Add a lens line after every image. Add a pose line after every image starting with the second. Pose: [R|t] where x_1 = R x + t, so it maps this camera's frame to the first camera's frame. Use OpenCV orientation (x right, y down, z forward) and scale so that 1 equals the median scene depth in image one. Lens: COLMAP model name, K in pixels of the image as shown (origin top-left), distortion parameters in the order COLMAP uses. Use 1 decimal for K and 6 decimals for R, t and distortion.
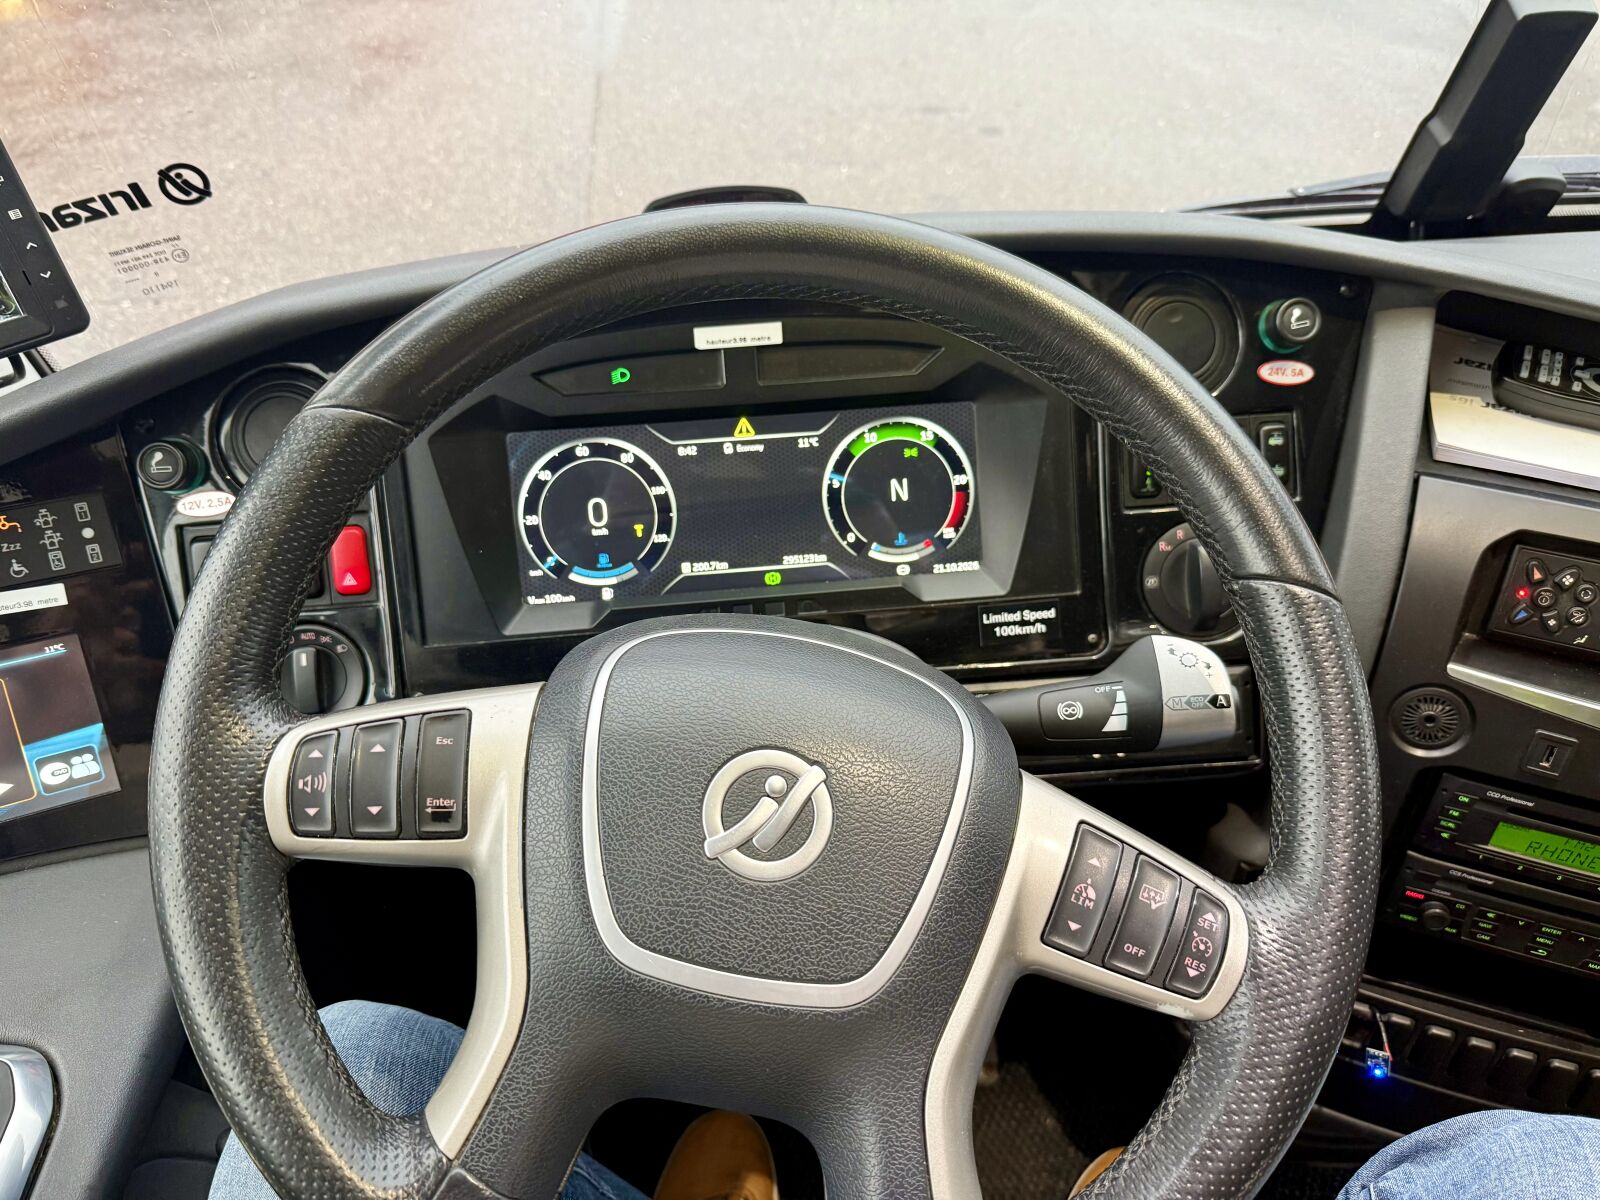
lens RADIAL K [[1211.5, 0, 800.0], [0, 1211.5, 600.0], [0, 0, 1]] dist [0.060468, -0.074163]
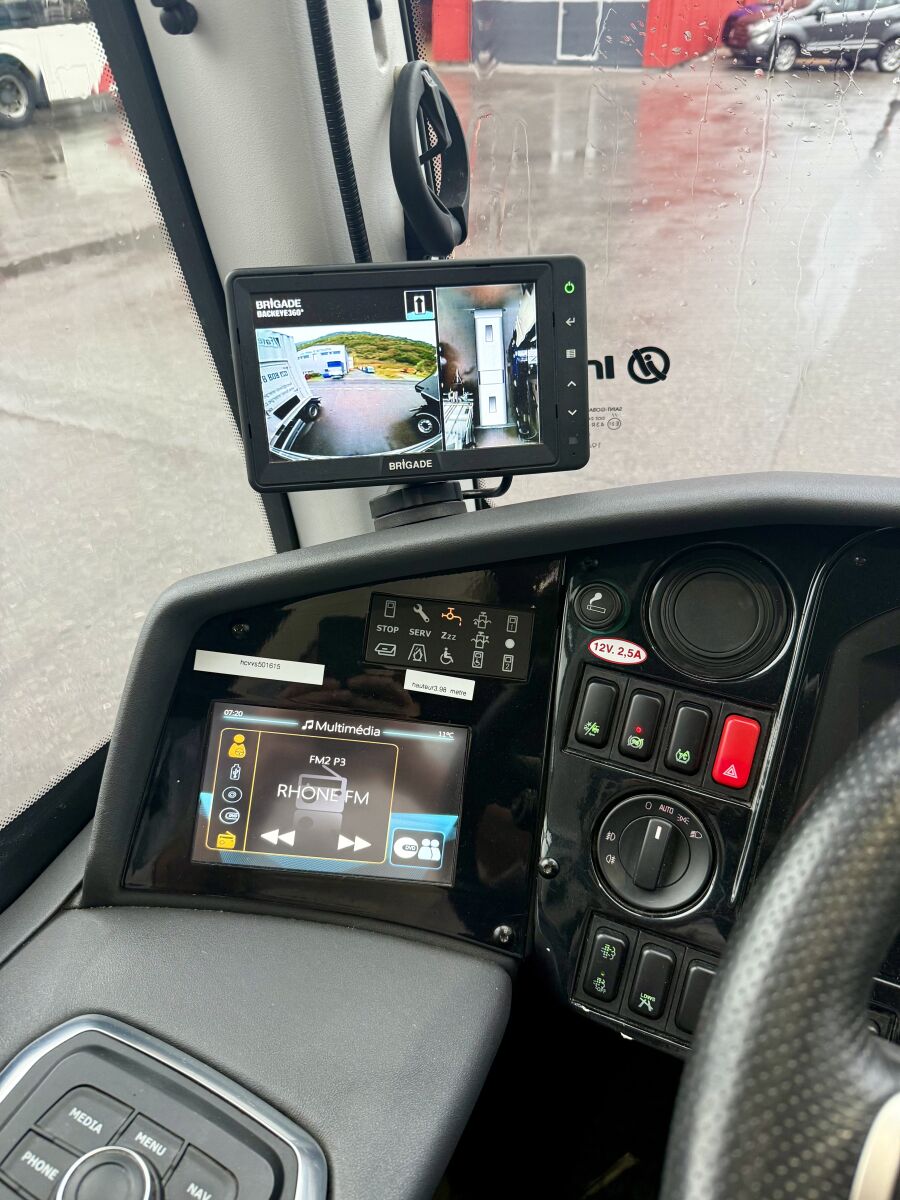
lens RADIAL K [[860.3, 0, 450.0], [0, 860.3, 600.0], [0, 0, 1]] dist [0.199770, -0.278091]
pose [[0.879899, 0.292089, -0.374782, -0.341019], [-0.340275, 0.937867, -0.067953, -0.020482], [0.331647, 0.187320, 0.924620, 0.263709]]
